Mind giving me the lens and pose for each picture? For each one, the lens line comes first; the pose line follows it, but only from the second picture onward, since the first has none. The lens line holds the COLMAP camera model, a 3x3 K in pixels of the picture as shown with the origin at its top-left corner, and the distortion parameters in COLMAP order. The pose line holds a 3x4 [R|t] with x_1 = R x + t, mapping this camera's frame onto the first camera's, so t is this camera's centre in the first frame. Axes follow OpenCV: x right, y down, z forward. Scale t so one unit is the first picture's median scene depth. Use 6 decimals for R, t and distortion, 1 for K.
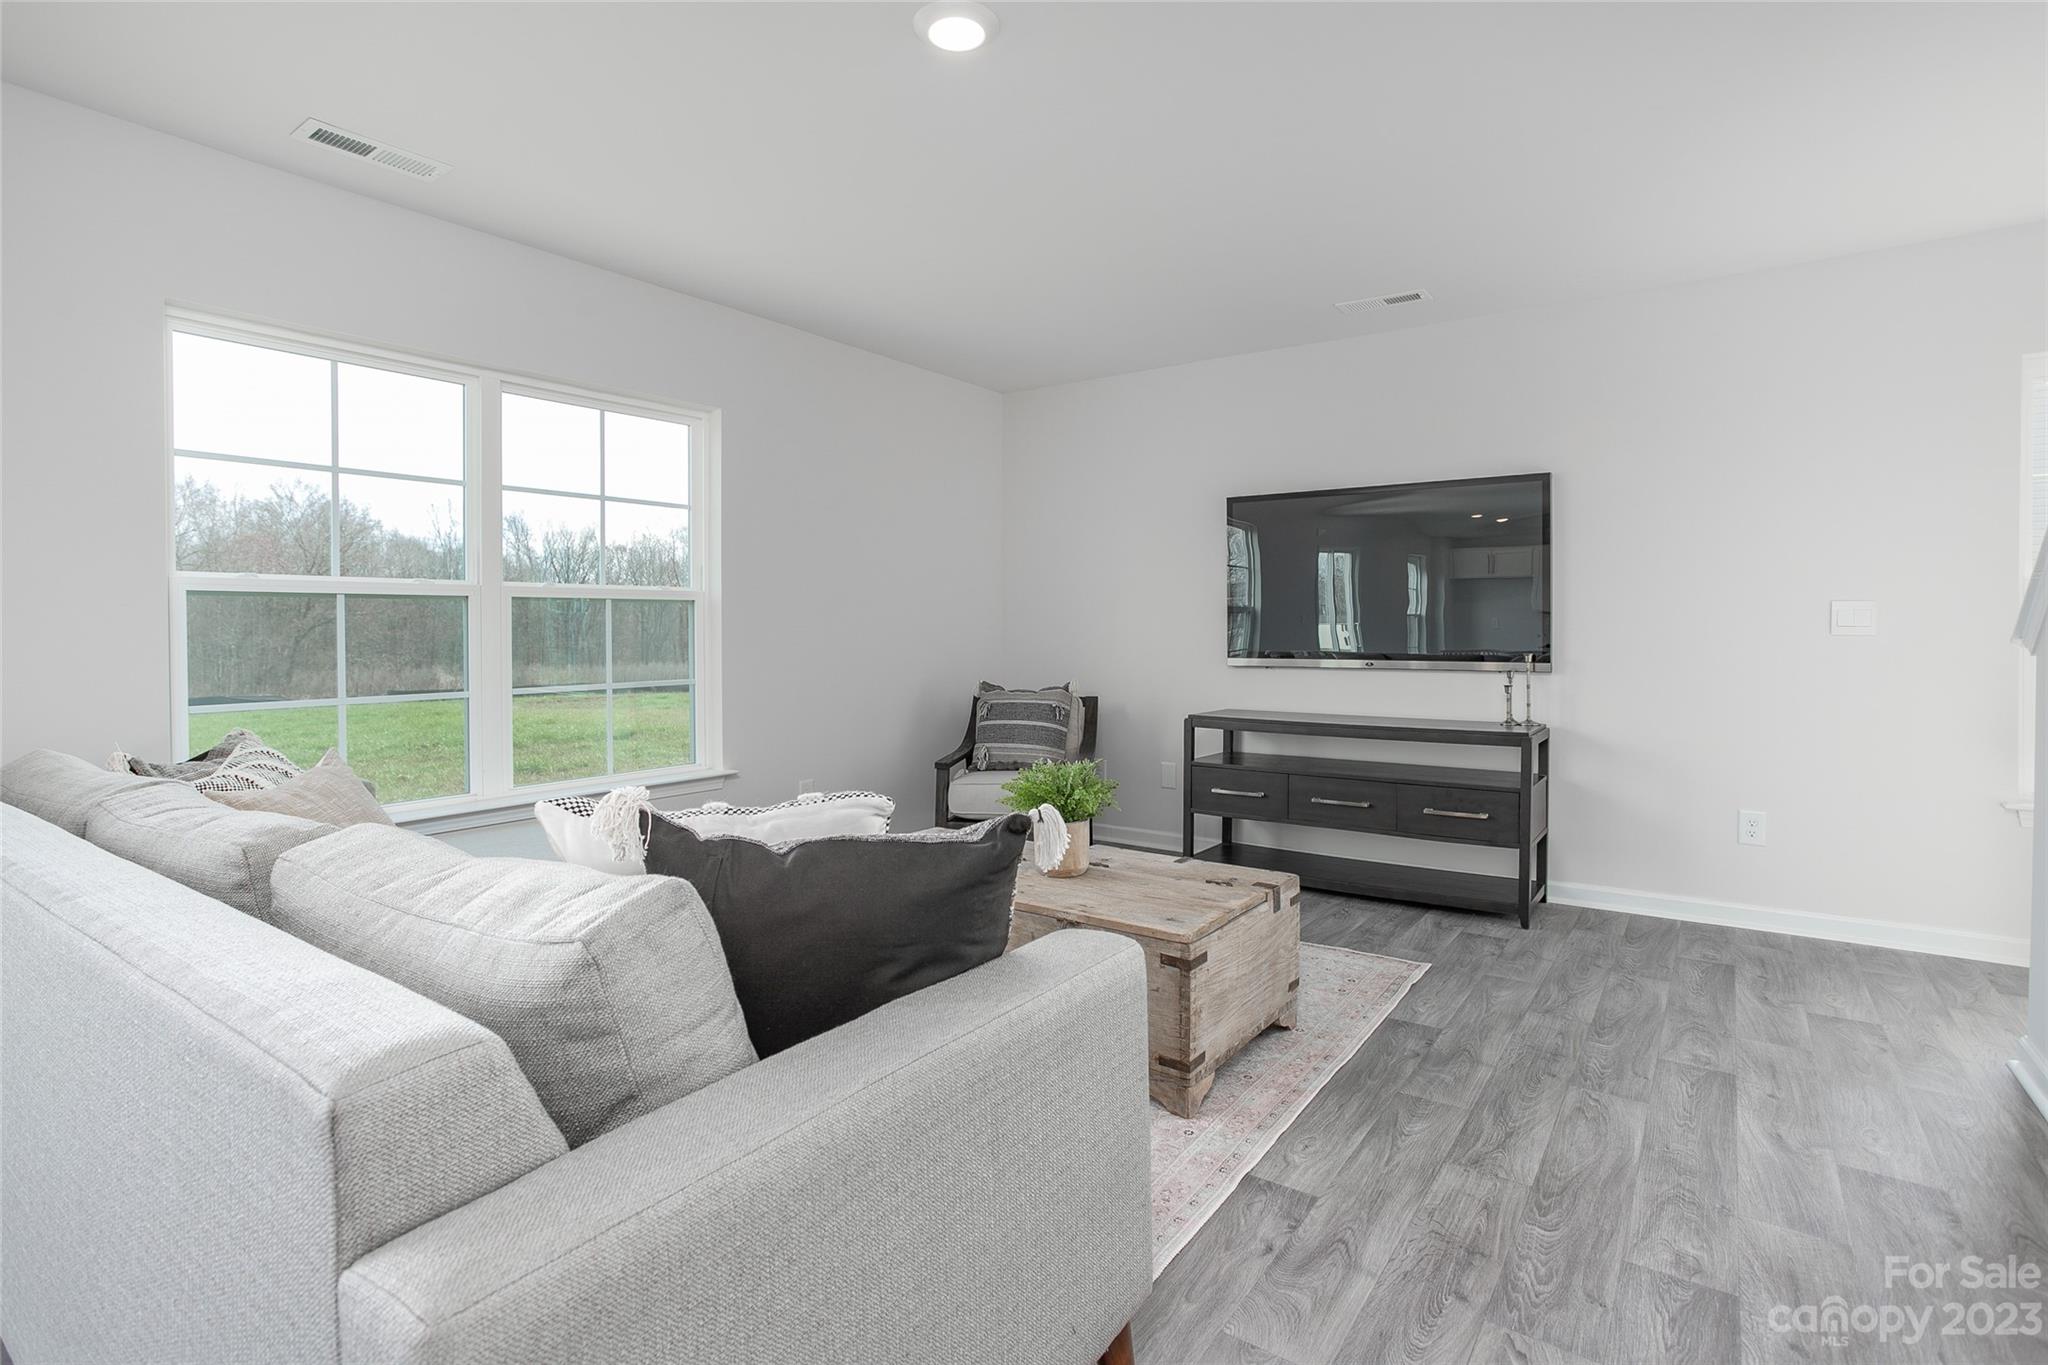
lens RADIAL K [[1007.3, 0, 1032.5], [0, 1007.3, 631.3], [0, 0, 1]] dist [-0.012105, 0.015642]
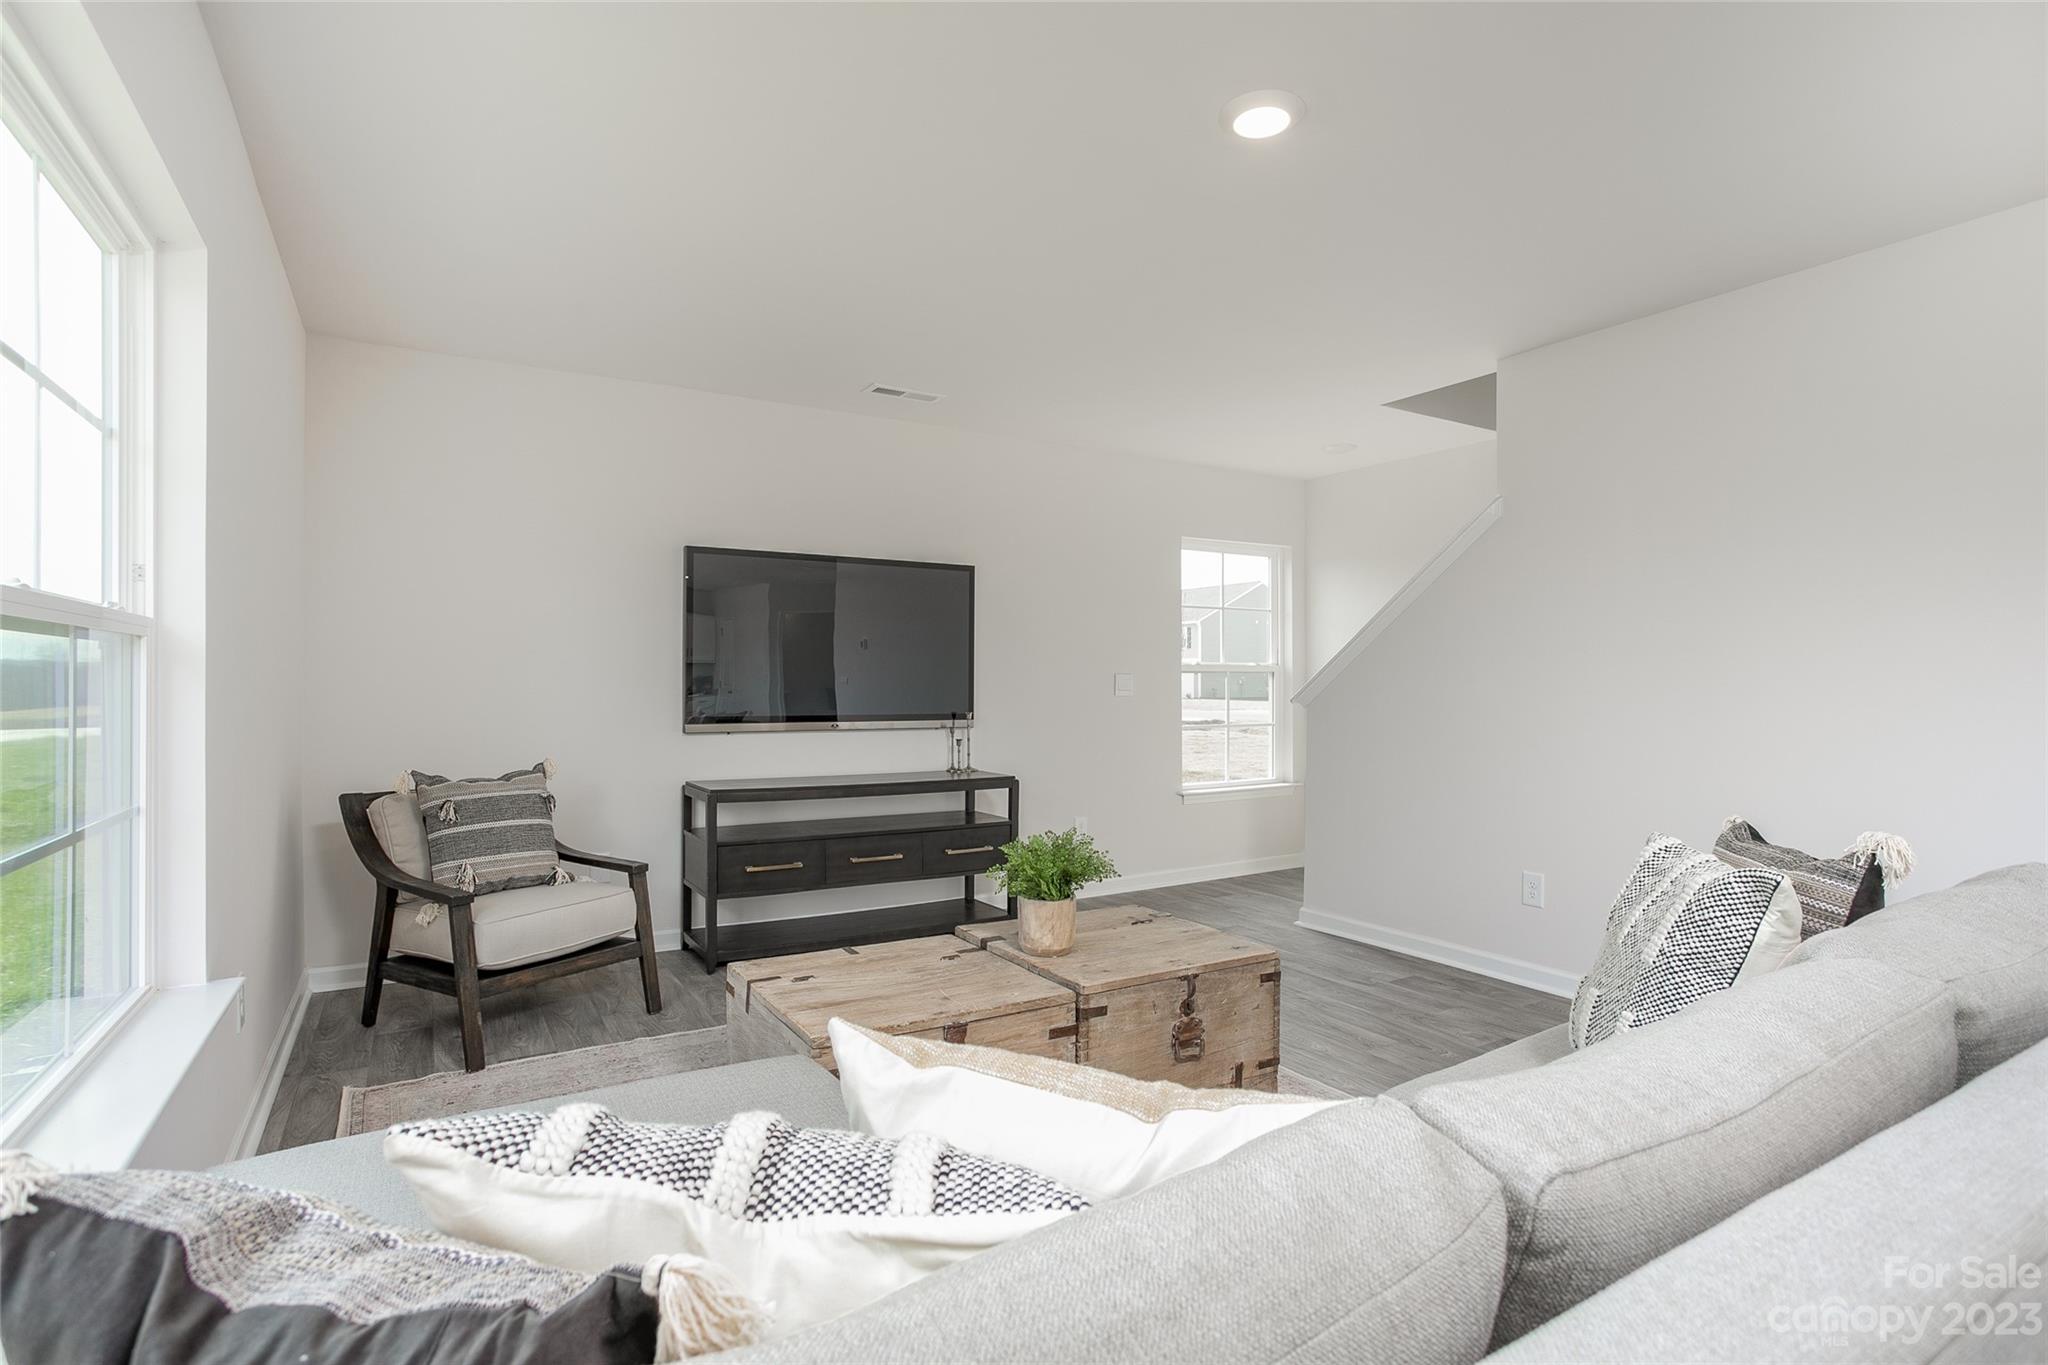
lens RADIAL K [[1004.8, 0, 1024.0], [0, 1004.8, 682.5], [0, 0, 1]] dist [-0.051794, 0.023232]
pose [[0.408609, 0.008043, 0.912674, -1.000391], [-0.001095, 0.999965, -0.008322, -0.007199], [-0.912709, 0.002401, 0.408604, 0.746350]]
